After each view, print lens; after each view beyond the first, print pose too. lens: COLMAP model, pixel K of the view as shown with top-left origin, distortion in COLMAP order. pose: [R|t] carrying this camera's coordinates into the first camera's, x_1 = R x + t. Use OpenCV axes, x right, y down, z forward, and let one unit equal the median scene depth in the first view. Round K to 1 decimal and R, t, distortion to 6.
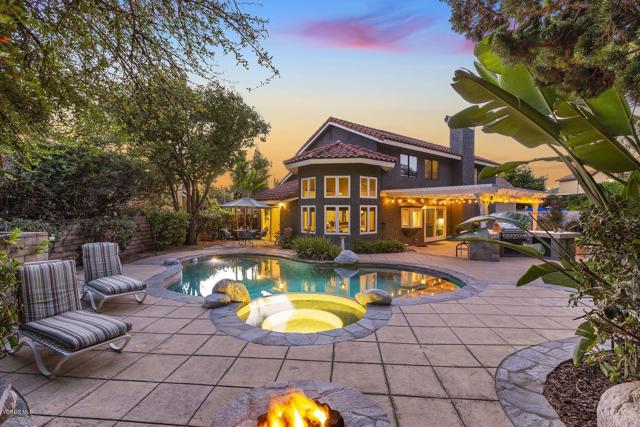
lens RADIAL K [[292.0, 0, 320.0], [0, 292.0, 213.5], [0, 0, 1]] dist [-0.001633, -0.000393]
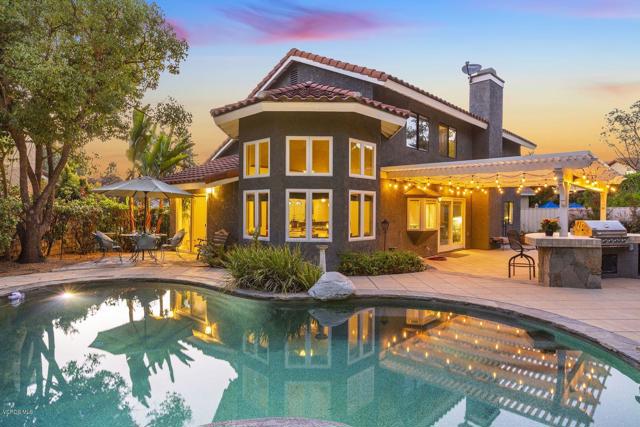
lens RADIAL K [[374.5, 0, 320.0], [0, 374.5, 213.5], [0, 0, 1]] dist [-0.002300, -0.000414]
pose [[0.991084, 0.004564, 0.133160, -0.014286], [-0.004374, 0.999989, -0.001720, 0.017558], [-0.133167, 0.001122, 0.991093, 0.262489]]
